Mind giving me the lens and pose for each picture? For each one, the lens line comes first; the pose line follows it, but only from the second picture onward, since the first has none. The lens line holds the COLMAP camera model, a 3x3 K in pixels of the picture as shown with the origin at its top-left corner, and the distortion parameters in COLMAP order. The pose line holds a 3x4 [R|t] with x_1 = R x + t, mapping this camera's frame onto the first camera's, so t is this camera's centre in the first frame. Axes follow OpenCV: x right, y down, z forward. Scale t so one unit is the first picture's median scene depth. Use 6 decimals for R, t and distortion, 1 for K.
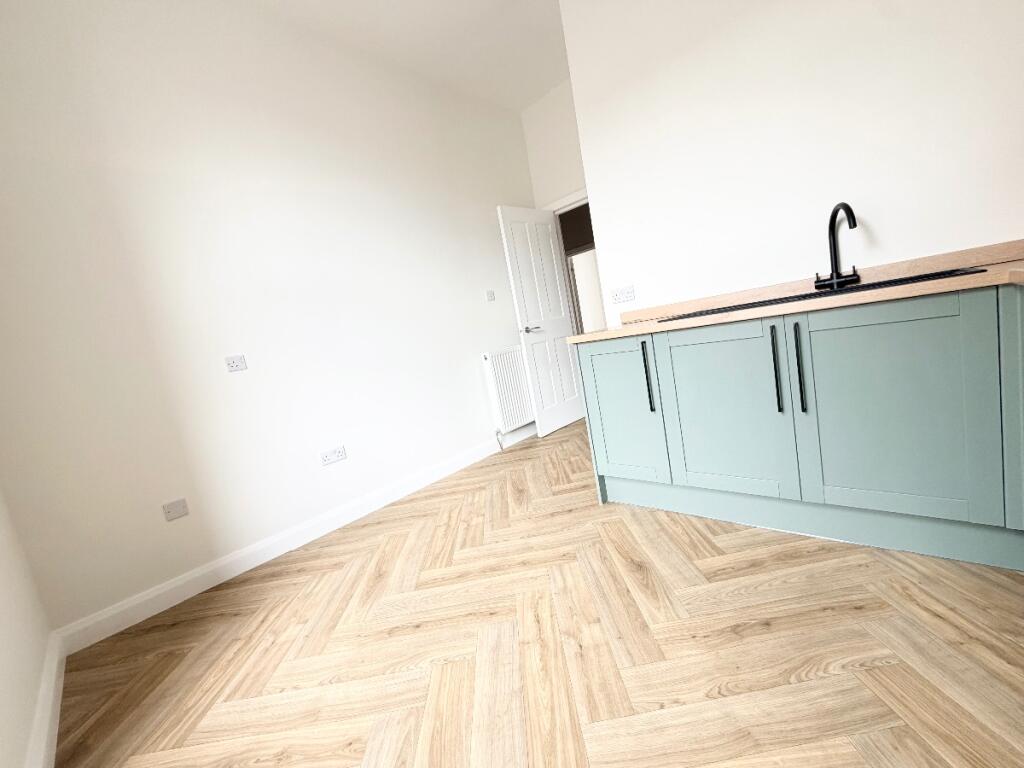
lens RADIAL K [[408.3, 0, 512.0], [0, 408.3, 384.0], [0, 0, 1]] dist [-0.001313, -0.000538]
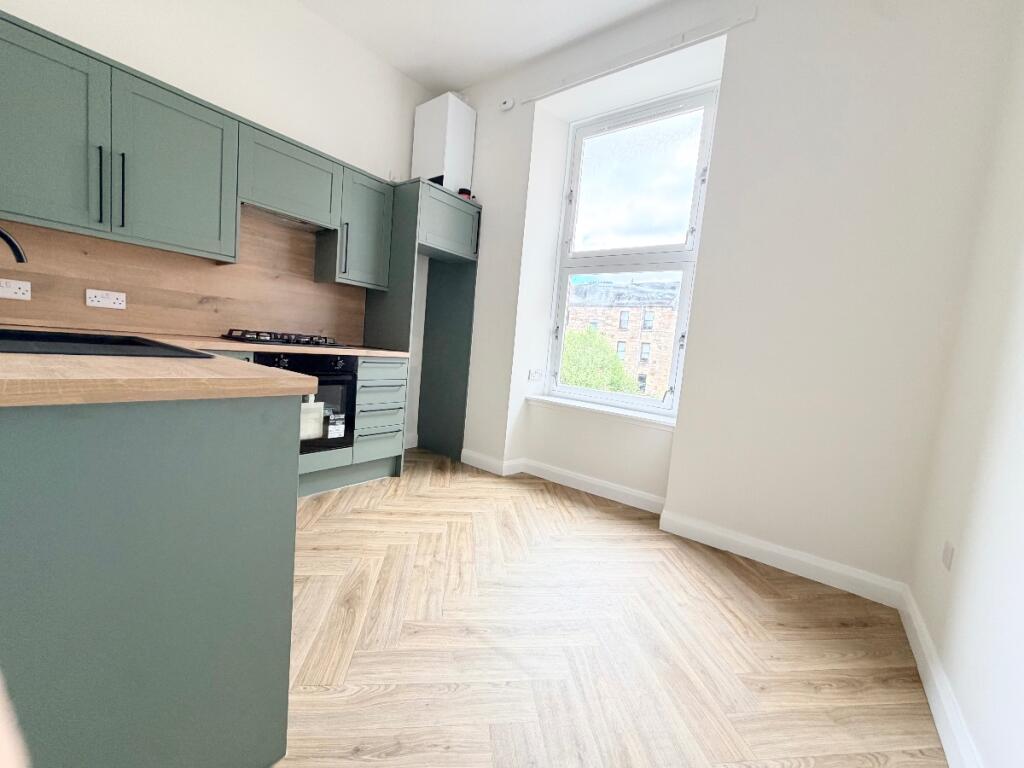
lens RADIAL K [[408.3, 0, 512.0], [0, 408.3, 384.0], [0, 0, 1]] dist [-0.001313, -0.000538]
pose [[-0.992015, 0.096755, -0.080896, -0.049355], [0.075666, 0.969766, 0.232011, -0.265596], [0.100898, 0.224038, -0.969343, 1.985706]]
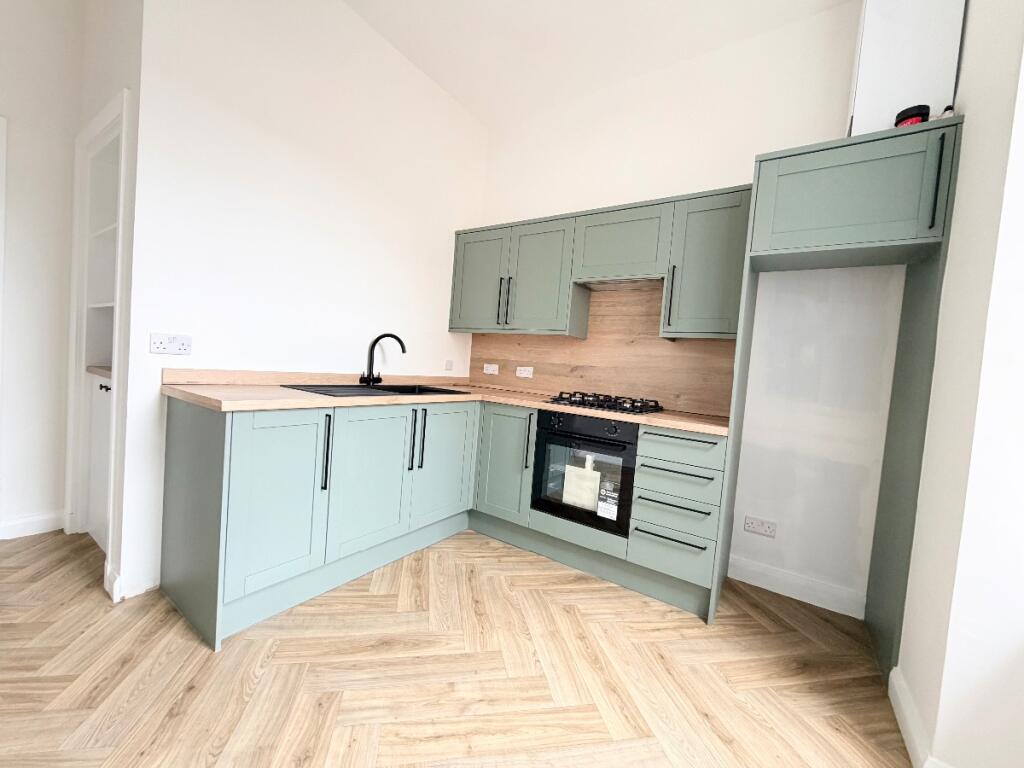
lens RADIAL K [[404.3, 0, 508.6], [0, 404.3, 387.4], [0, 0, 1]] dist [-0.001961, -0.000299]
pose [[-0.162306, 0.106814, 0.980942, -0.819156], [0.071032, 0.992809, -0.096353, -0.058679], [-0.984180, 0.054039, -0.168727, 0.891056]]
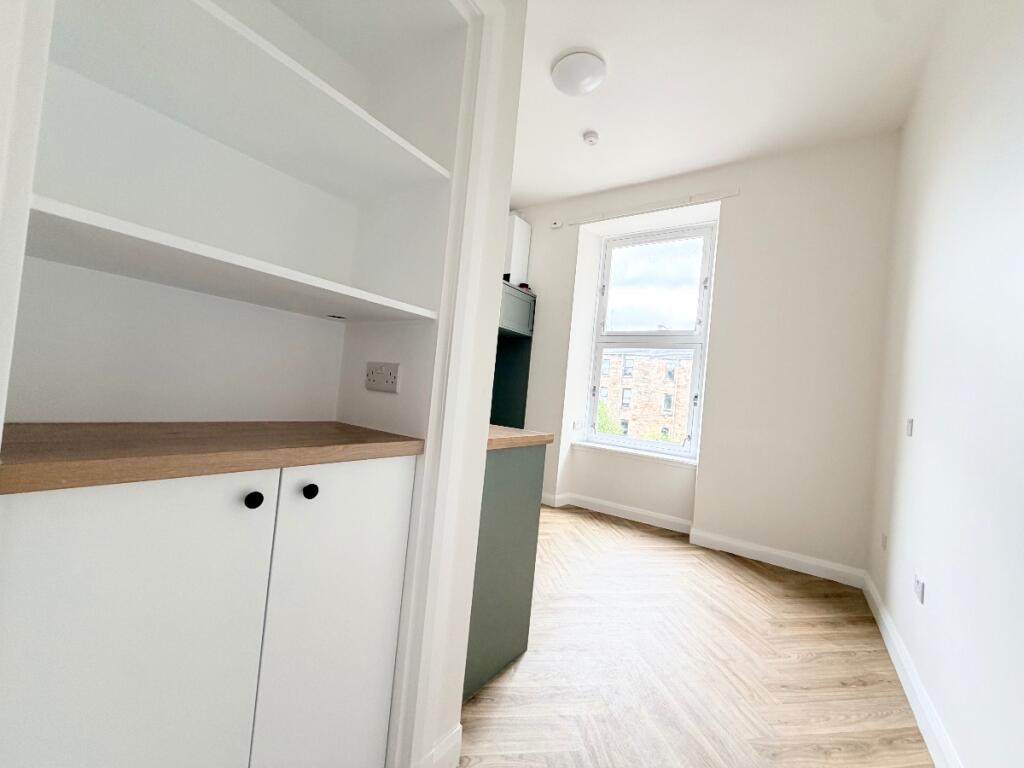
lens RADIAL K [[408.3, 0, 512.0], [0, 408.3, 384.0], [0, 0, 1]] dist [-0.001313, -0.000538]
pose [[-0.986749, 0.083933, -0.138855, 0.449436], [0.065996, 0.989434, 0.129090, -0.459145], [0.148223, 0.118216, -0.981863, 2.482930]]
